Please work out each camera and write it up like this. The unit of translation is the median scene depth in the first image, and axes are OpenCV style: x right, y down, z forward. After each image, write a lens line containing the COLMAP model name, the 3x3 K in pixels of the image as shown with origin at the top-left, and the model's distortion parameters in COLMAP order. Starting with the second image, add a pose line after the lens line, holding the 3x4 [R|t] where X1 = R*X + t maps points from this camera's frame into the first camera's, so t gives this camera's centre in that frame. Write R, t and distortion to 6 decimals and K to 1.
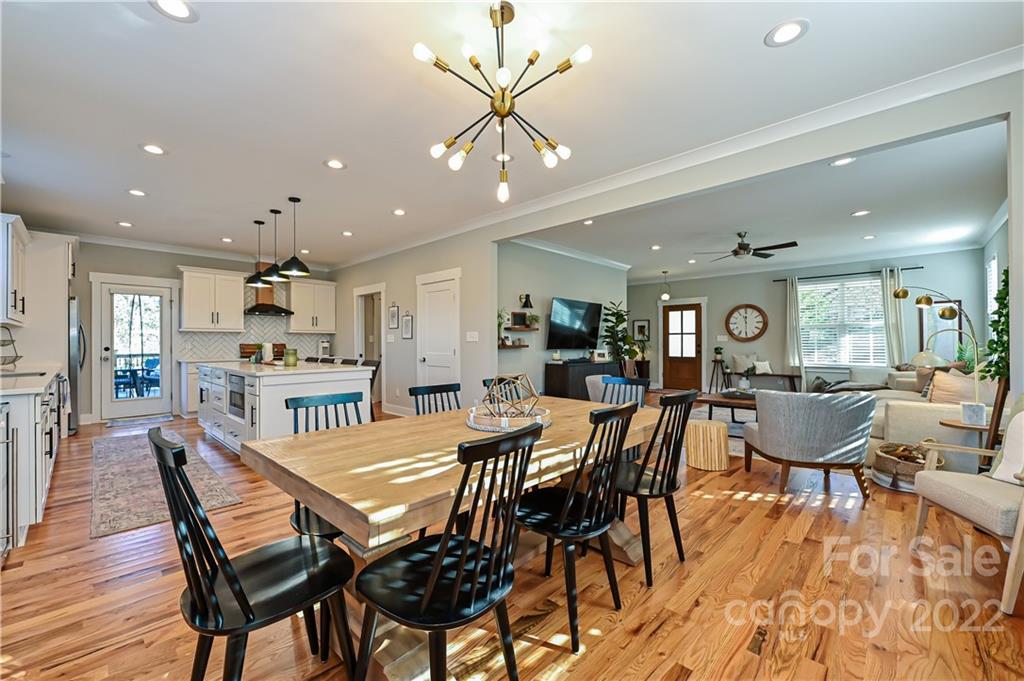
lens RADIAL K [[418.2, 0, 505.8], [0, 418.2, 342.2], [0, 0, 1]] dist [-0.003325, 0.001399]
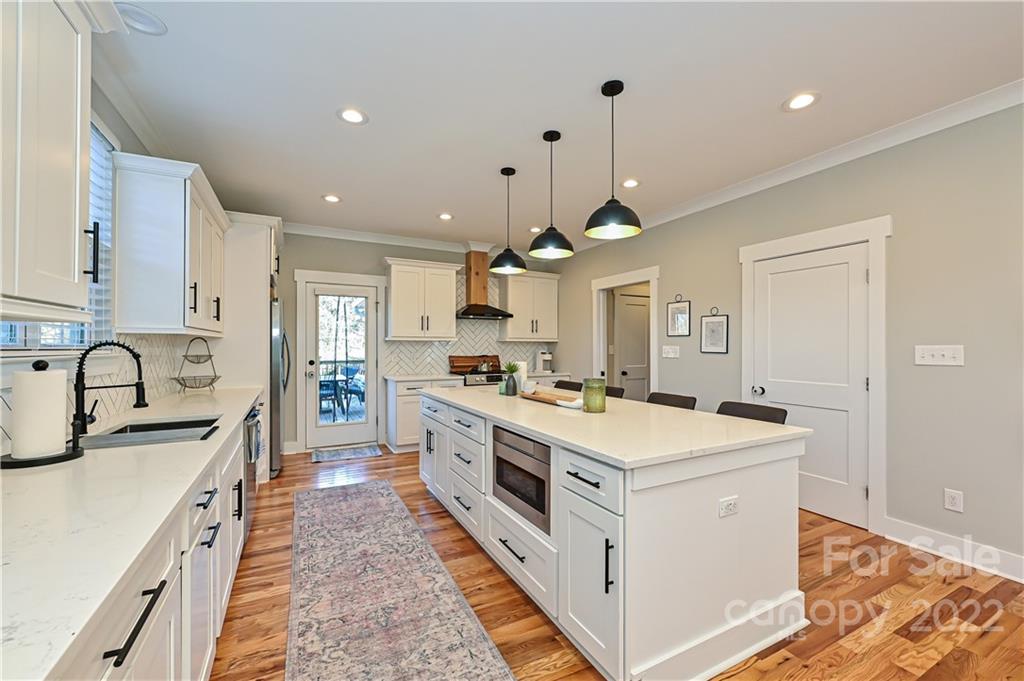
lens RADIAL K [[418.2, 0, 531.2], [0, 418.2, 347.7], [0, 0, 1]] dist [-0.003325, 0.001399]
pose [[0.960491, 0.004934, -0.278269, -0.288819], [-0.003860, 0.999983, 0.004405, -0.016957], [0.278286, -0.003157, 0.960493, 0.306240]]
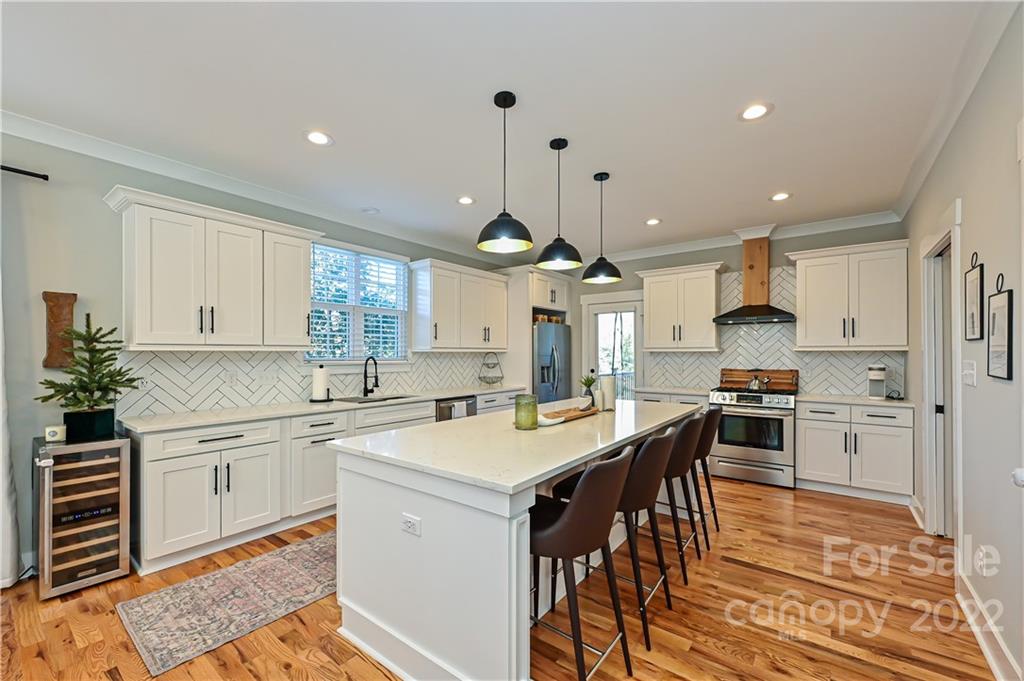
lens RADIAL K [[418.2, 0, 487.8], [0, 418.2, 365.0], [0, 0, 1]] dist [-0.003325, 0.001399]
pose [[0.109869, 0.027679, -0.993561, -0.003551], [0.001373, 0.999607, 0.027999, -0.023634], [0.993945, -0.004440, 0.109787, 0.589635]]
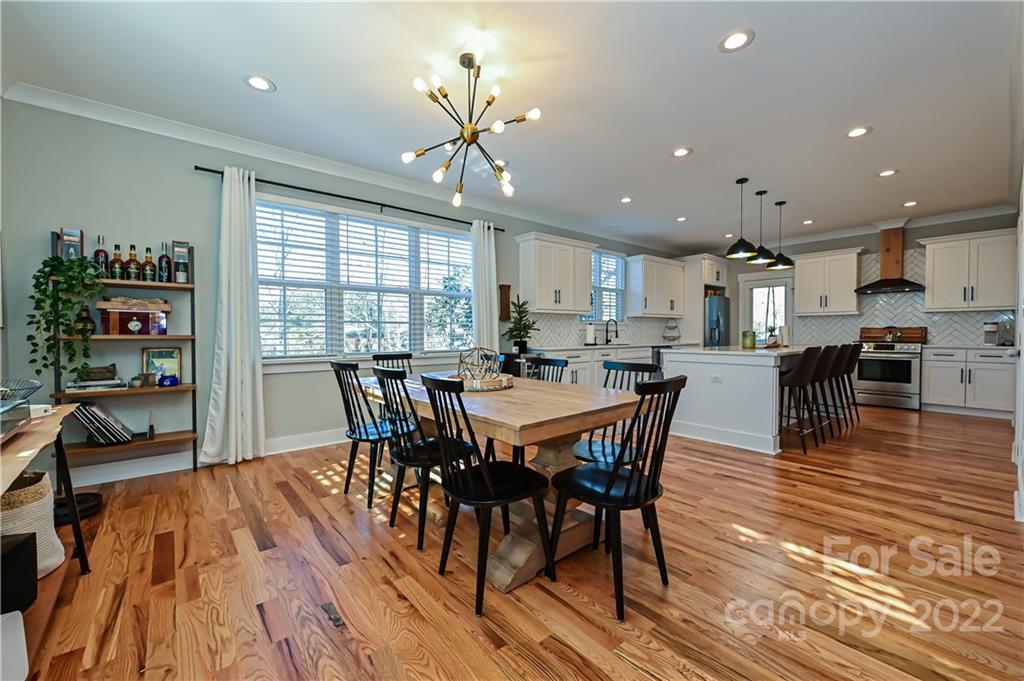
lens RADIAL K [[418.2, 0, 507.4], [0, 418.2, 350.2], [0, 0, 1]] dist [-0.003325, 0.001399]
pose [[-0.075387, 0.044431, -0.996164, 0.342831], [0.007598, 0.999003, 0.043983, 0.007717], [0.997125, -0.004253, -0.075649, 0.332098]]
